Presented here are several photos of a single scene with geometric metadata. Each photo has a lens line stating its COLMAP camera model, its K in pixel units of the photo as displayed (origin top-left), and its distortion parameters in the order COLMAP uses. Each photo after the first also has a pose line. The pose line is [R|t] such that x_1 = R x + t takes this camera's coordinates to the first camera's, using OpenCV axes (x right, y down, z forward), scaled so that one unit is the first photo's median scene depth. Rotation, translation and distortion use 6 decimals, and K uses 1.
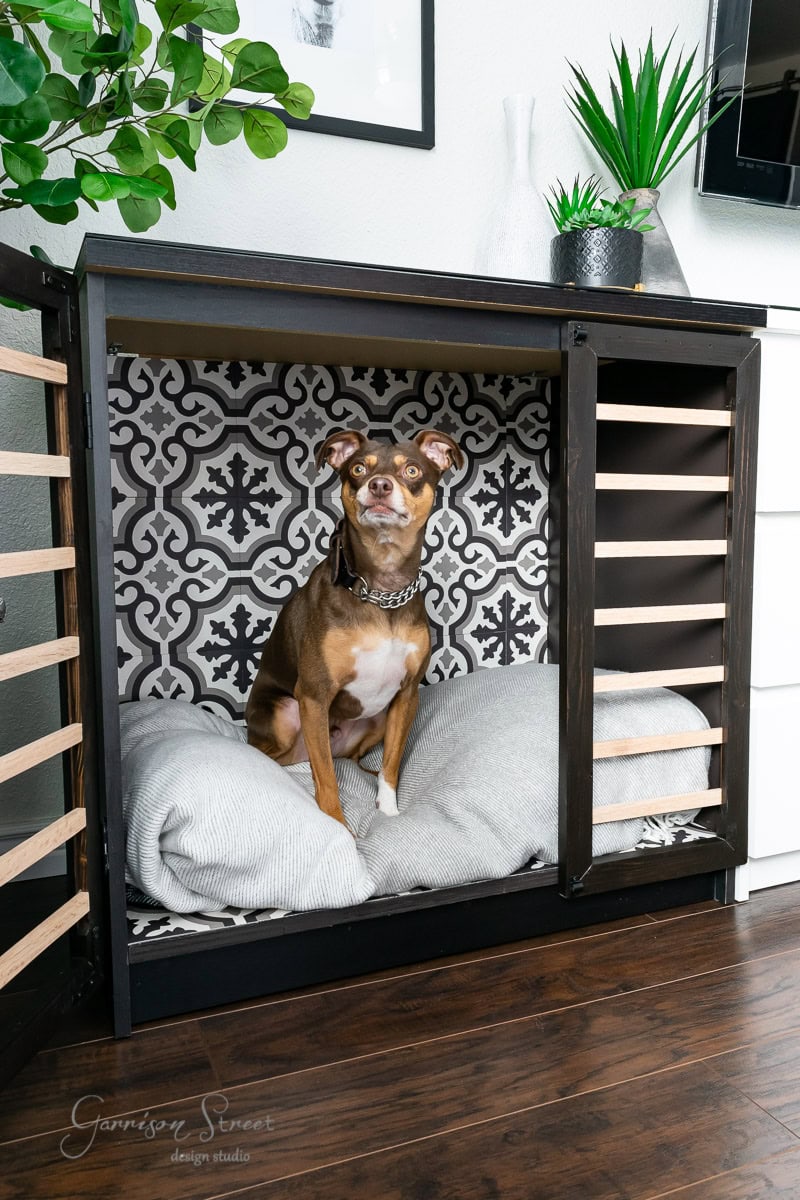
lens RADIAL K [[1007.6, 0, 423.6], [0, 1007.6, 606.6], [0, 0, 1]] dist [0.020044, -0.017515]
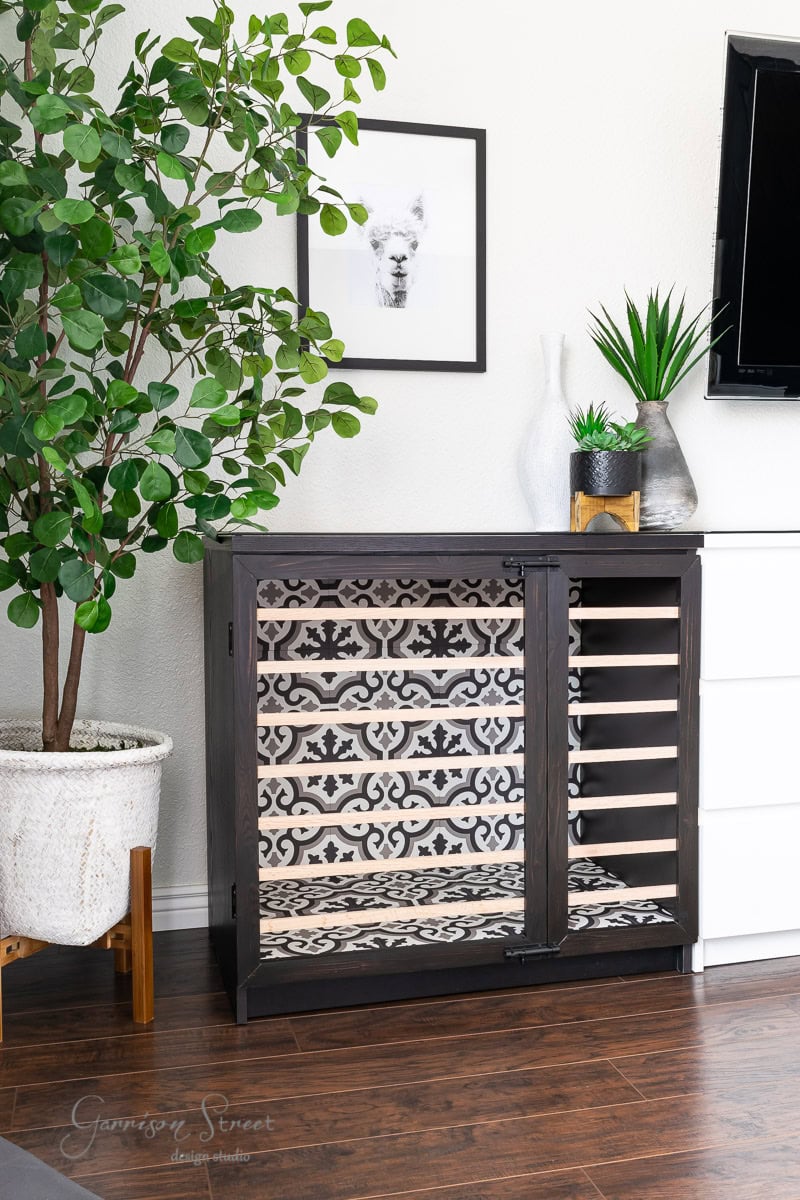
lens RADIAL K [[1311.2, 0, 406.0], [0, 1311.2, 604.4], [0, 0, 1]] dist [0.028829, 0.000000]
pose [[0.988221, 0.011724, -0.152582, 0.209629], [-0.016194, 0.999474, -0.028087, -0.140232], [0.152172, 0.030227, 0.987892, -0.809822]]
